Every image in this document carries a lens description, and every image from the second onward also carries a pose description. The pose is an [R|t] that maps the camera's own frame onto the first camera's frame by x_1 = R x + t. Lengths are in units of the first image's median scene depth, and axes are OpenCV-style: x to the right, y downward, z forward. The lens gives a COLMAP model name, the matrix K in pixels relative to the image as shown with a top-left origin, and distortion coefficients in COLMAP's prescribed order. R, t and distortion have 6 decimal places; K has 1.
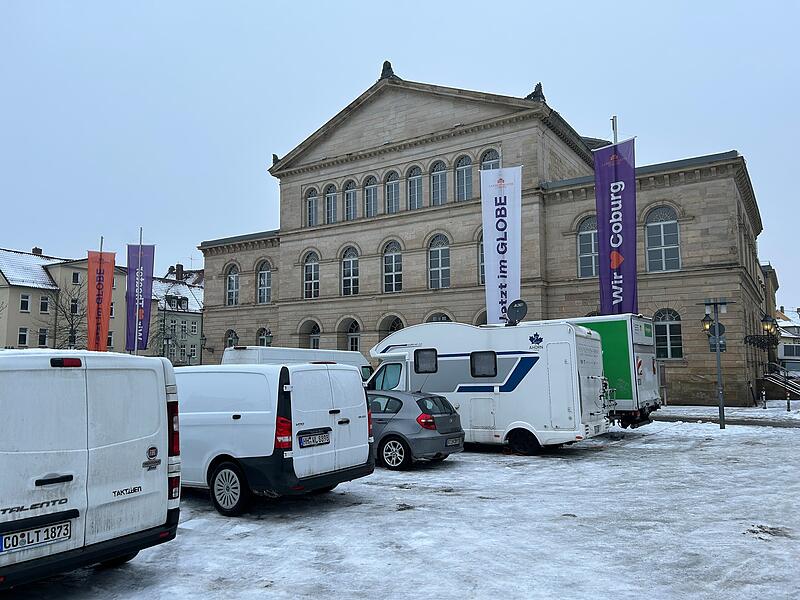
lens RADIAL K [[595.8, 0, 398.9], [0, 595.8, 279.2], [0, 0, 1]] dist [0.043968, -0.041677]
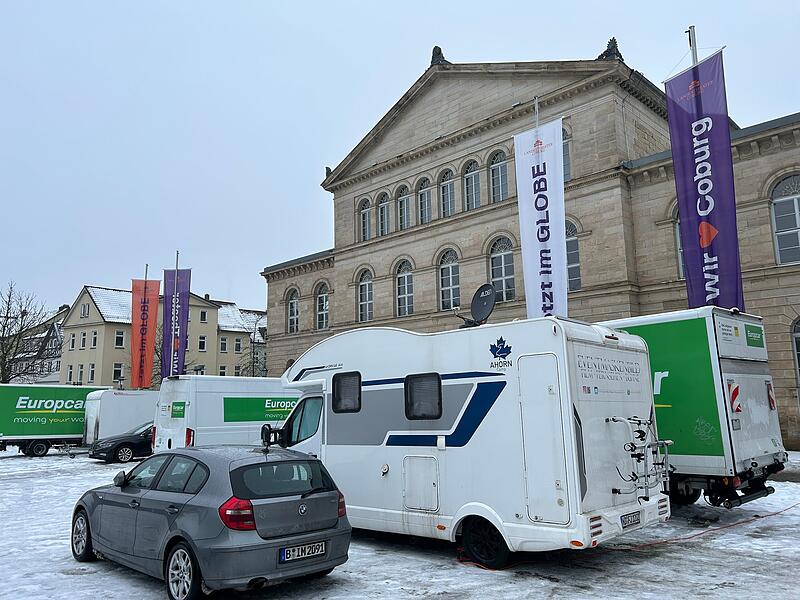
lens RADIAL K [[595.8, 0, 398.9], [0, 595.8, 279.2], [0, 0, 1]] dist [0.043968, -0.041677]
pose [[0.978679, -0.050492, -0.199091, 0.104795], [0.040338, 0.997686, -0.054734, 0.026229], [0.201394, 0.045536, 0.978451, 0.186038]]
